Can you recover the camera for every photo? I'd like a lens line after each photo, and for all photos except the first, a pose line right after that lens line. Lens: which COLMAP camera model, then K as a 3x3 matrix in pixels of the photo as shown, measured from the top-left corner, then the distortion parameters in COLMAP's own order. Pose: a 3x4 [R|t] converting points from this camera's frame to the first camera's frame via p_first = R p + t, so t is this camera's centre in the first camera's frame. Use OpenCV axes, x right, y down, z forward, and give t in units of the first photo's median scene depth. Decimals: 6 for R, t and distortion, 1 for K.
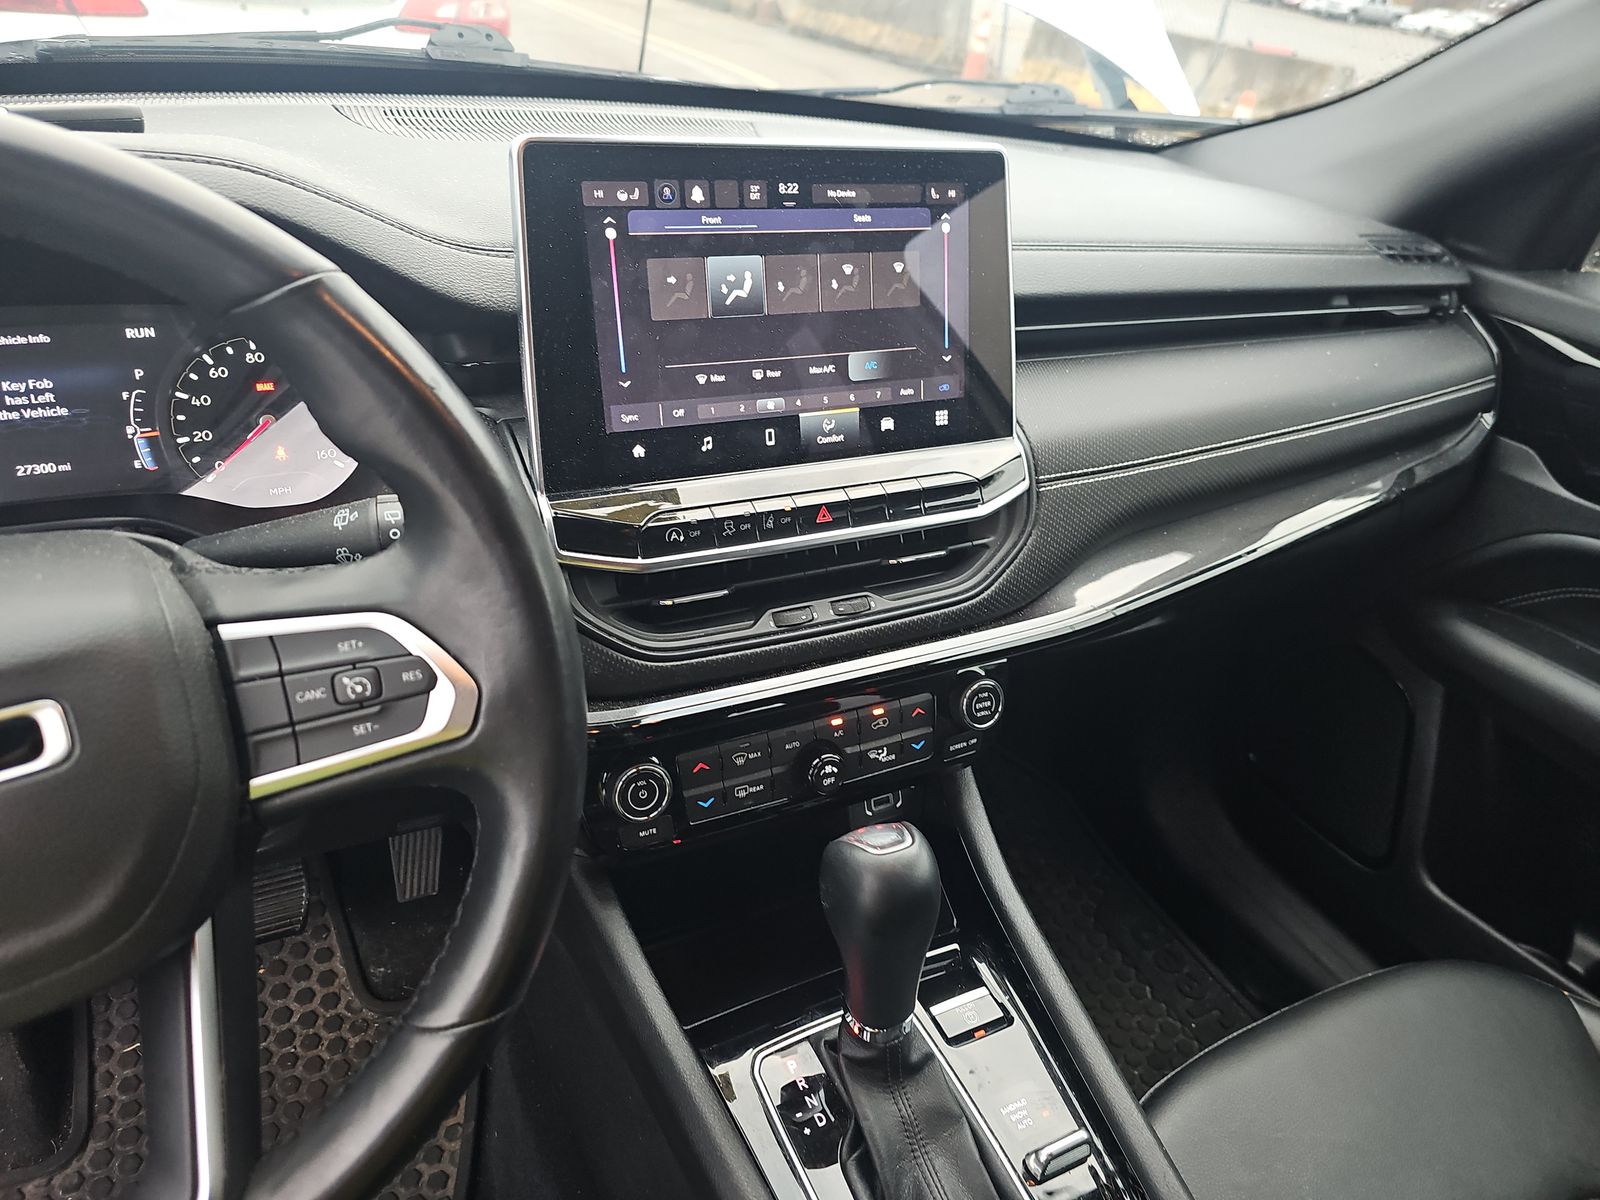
lens RADIAL K [[1067.3, 0, 800.0], [0, 1067.3, 600.0], [0, 0, 1]] dist [0.051045, -0.050734]
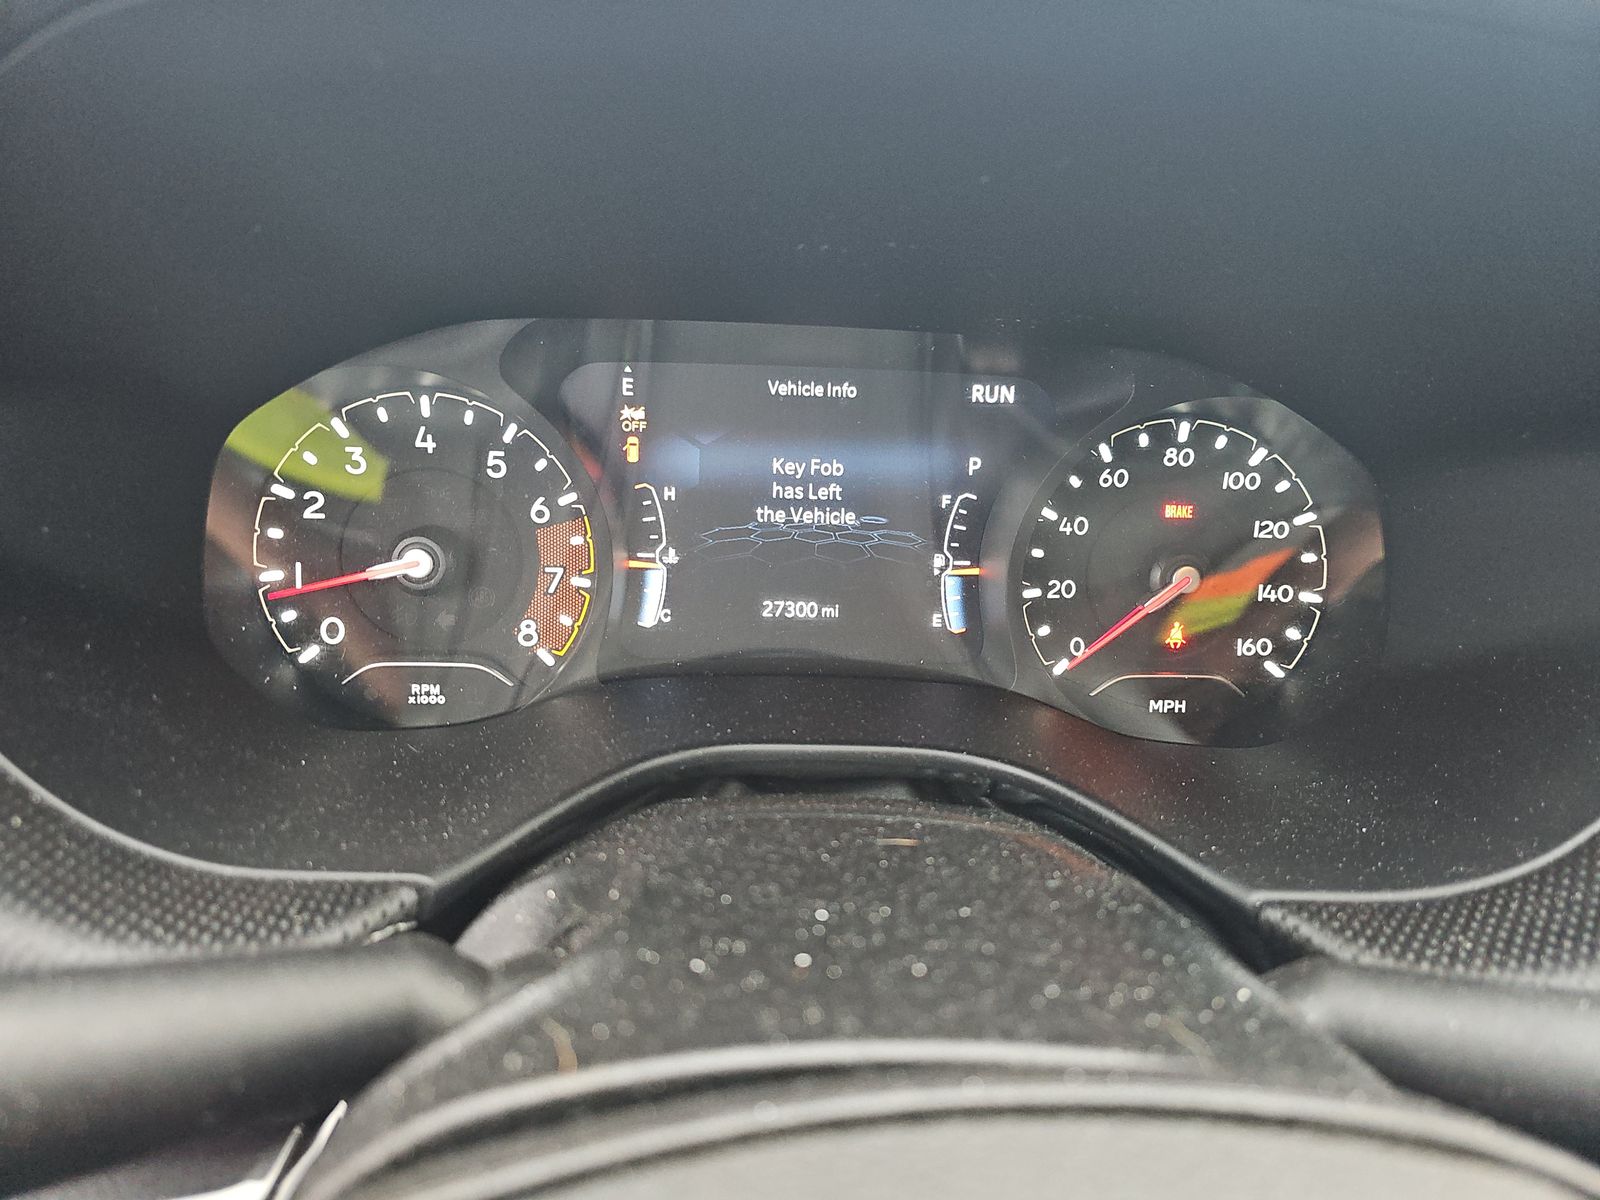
lens RADIAL K [[1084.1, 0, 800.0], [0, 1084.1, 600.0], [0, 0, 1]] dist [0.038717, -0.054651]
pose [[0.914419, 0.156951, -0.373101, -0.498020], [-0.185068, 0.981890, -0.040529, -0.106116], [0.359983, 0.106109, 0.926905, 0.473297]]
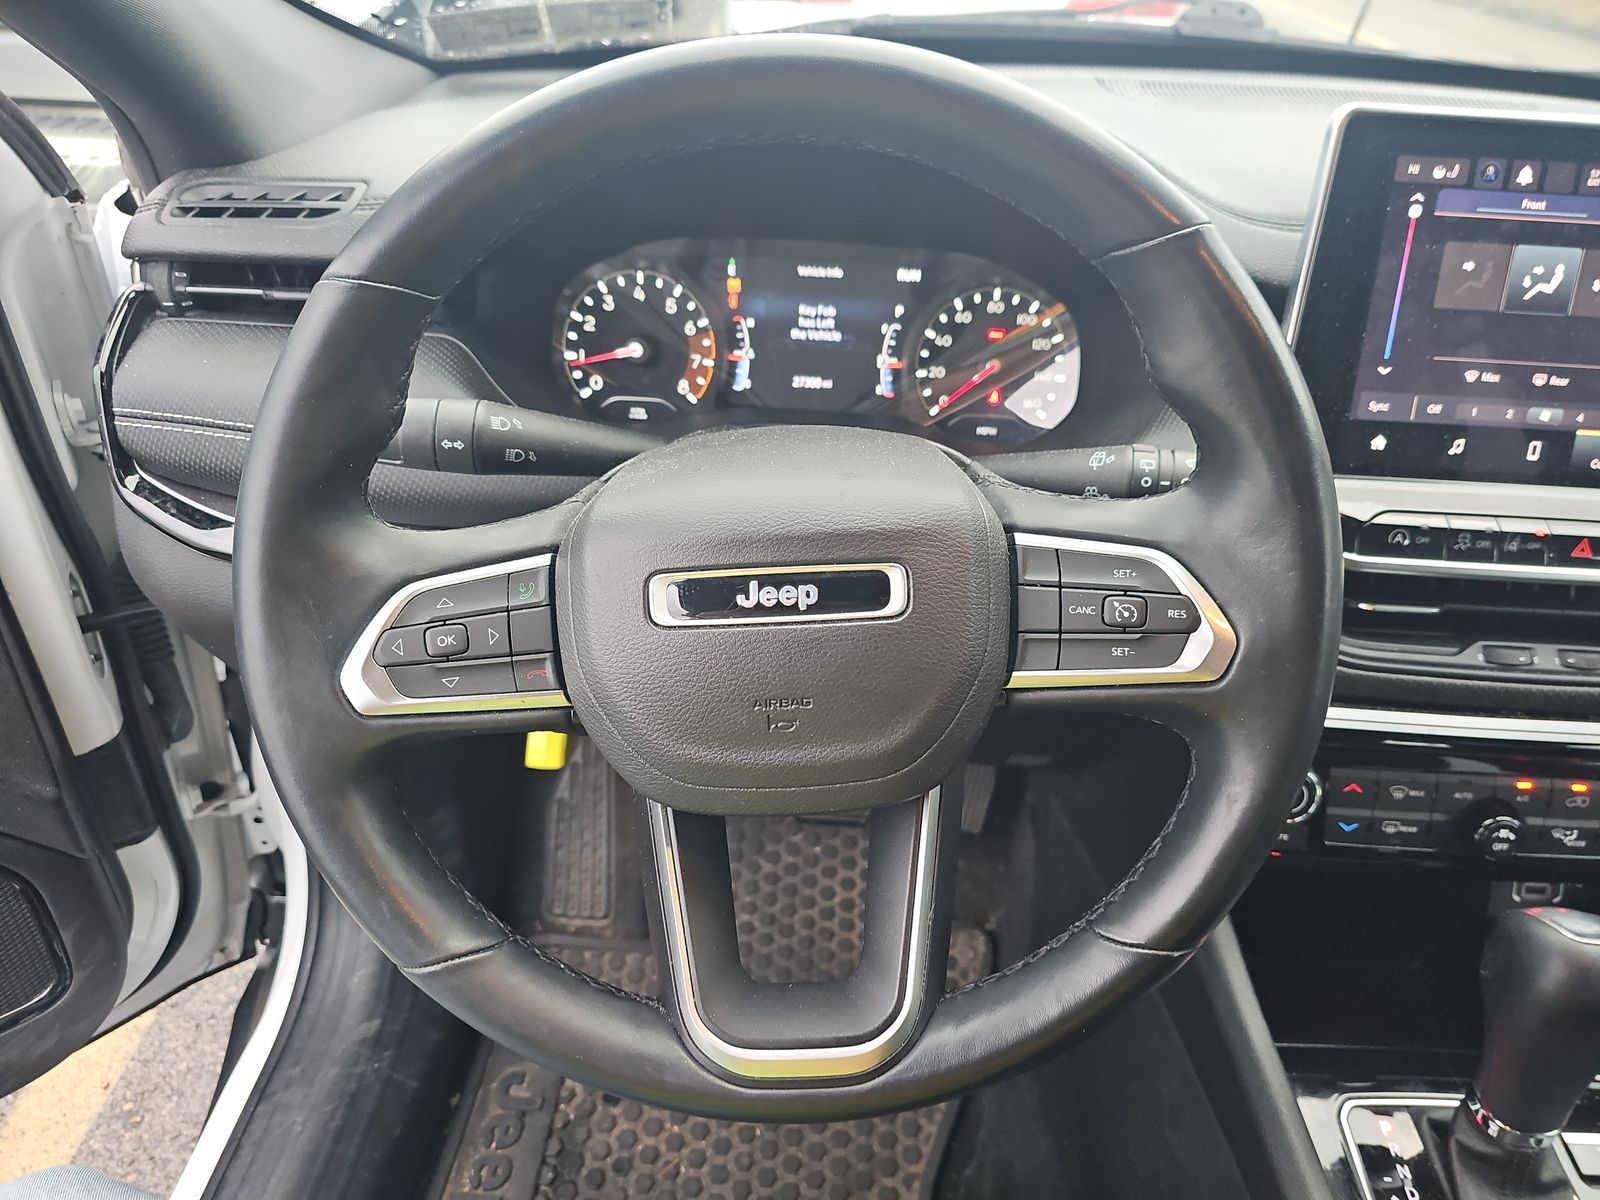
lens RADIAL K [[1084.1, 0, 800.0], [0, 1084.1, 600.0], [0, 0, 1]] dist [0.038717, -0.054651]
pose [[0.871262, 0.220317, -0.438591, -0.136118], [-0.216319, 0.974490, 0.059796, 0.045755], [0.440577, 0.042778, 0.896695, -0.074081]]
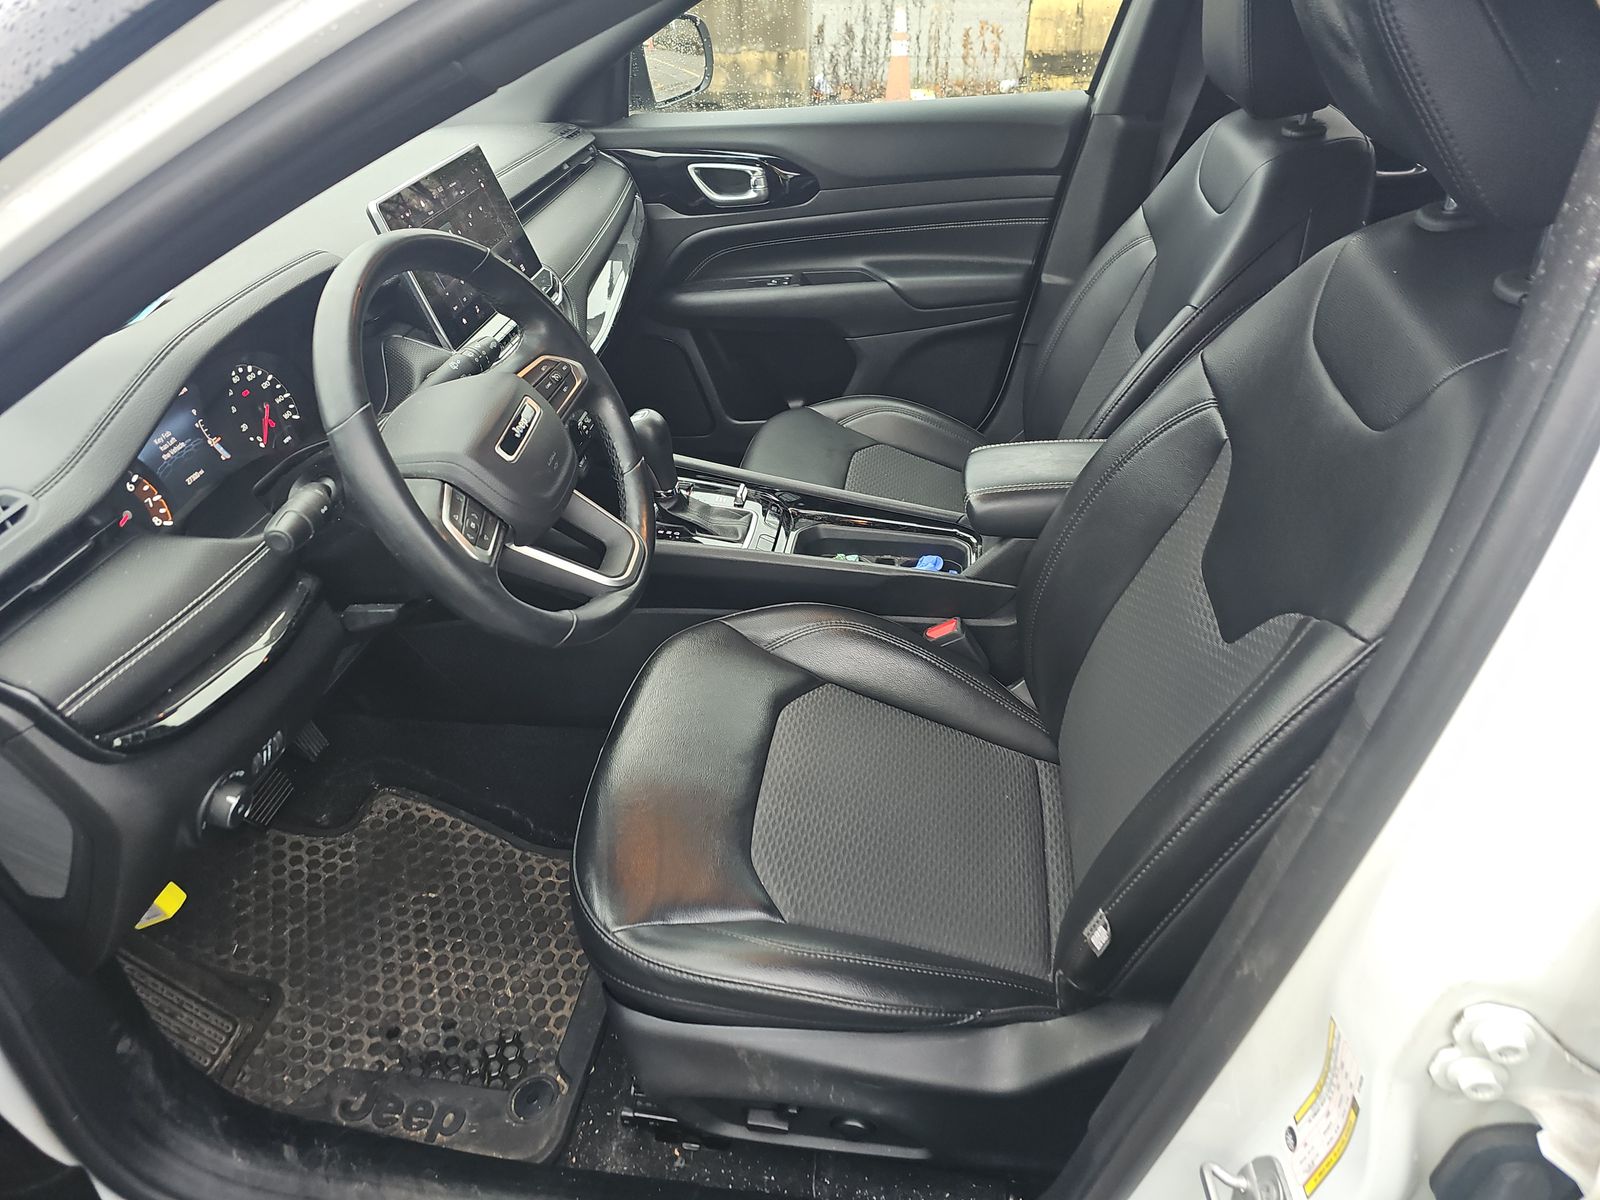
lens RADIAL K [[1084.1, 0, 800.0], [0, 1084.1, 600.0], [0, 0, 1]] dist [0.038717, -0.054651]
pose [[0.566280, -0.561591, 0.603276, -1.377042], [0.511966, 0.813283, 0.276518, 0.059729], [-0.645924, 0.152270, 0.748061, -0.998160]]
